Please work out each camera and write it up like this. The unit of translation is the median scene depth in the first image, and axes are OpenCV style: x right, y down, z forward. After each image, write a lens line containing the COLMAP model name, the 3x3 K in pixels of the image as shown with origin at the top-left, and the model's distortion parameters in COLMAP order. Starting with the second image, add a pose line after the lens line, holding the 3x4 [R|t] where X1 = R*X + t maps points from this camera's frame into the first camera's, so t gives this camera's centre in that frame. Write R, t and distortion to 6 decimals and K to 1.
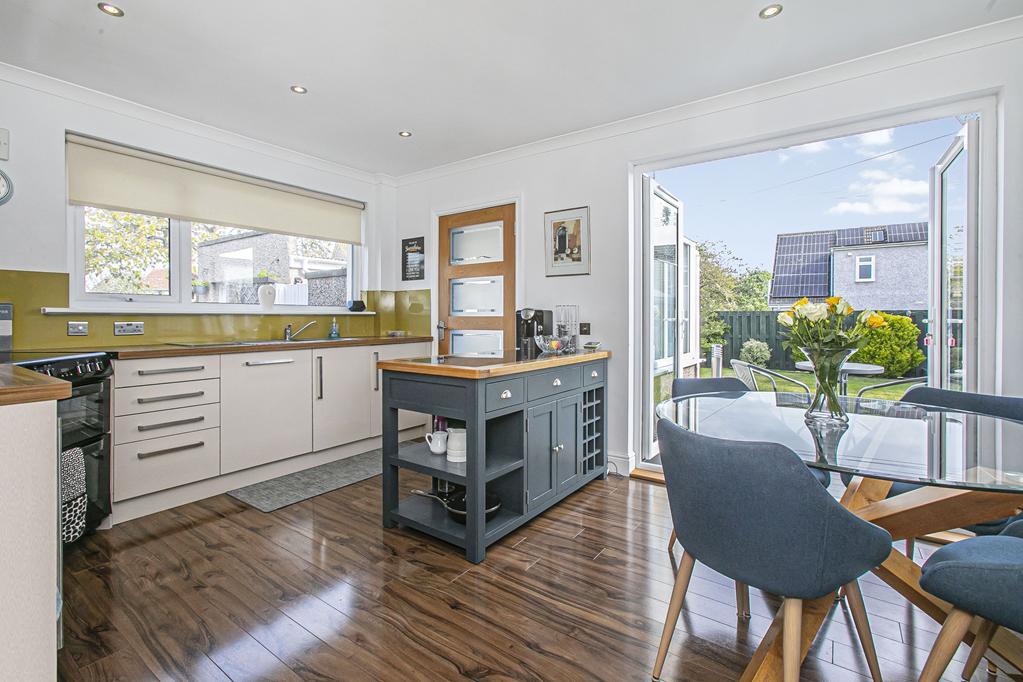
lens RADIAL K [[460.6, 0, 487.8], [0, 460.6, 319.7], [0, 0, 1]] dist [-0.010634, 0.000364]
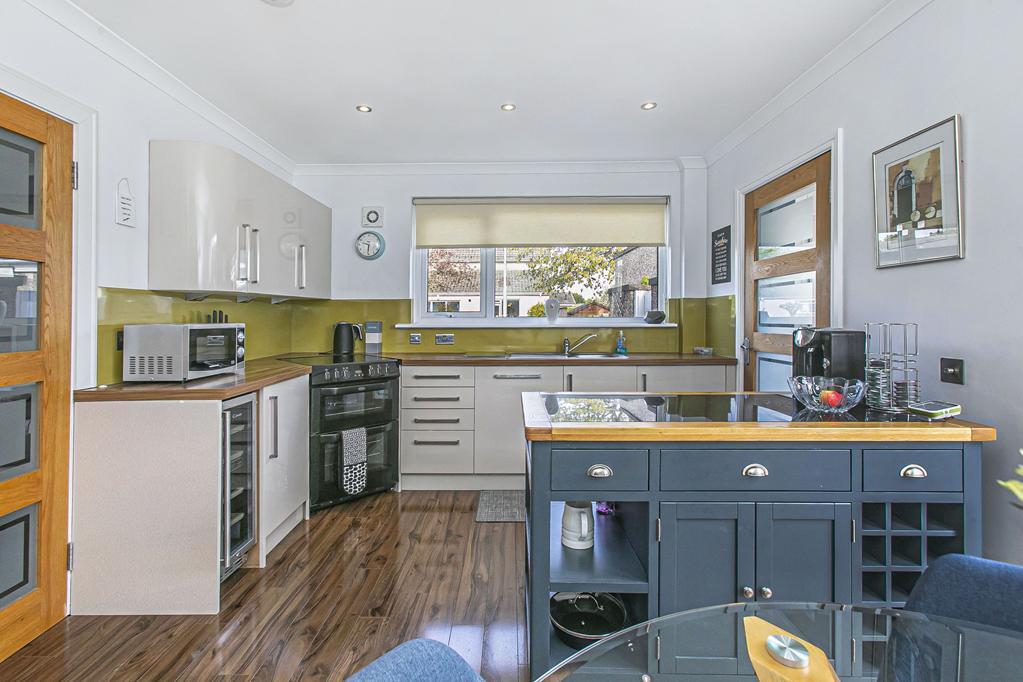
lens RADIAL K [[460.6, 0, 505.2], [0, 460.6, 315.2], [0, 0, 1]] dist [-0.010634, 0.000364]
pose [[0.590726, -0.005855, -0.806851, 0.314834], [-0.000516, 0.999971, -0.007635, -0.033923], [0.806872, 0.004926, 0.590706, 0.329696]]
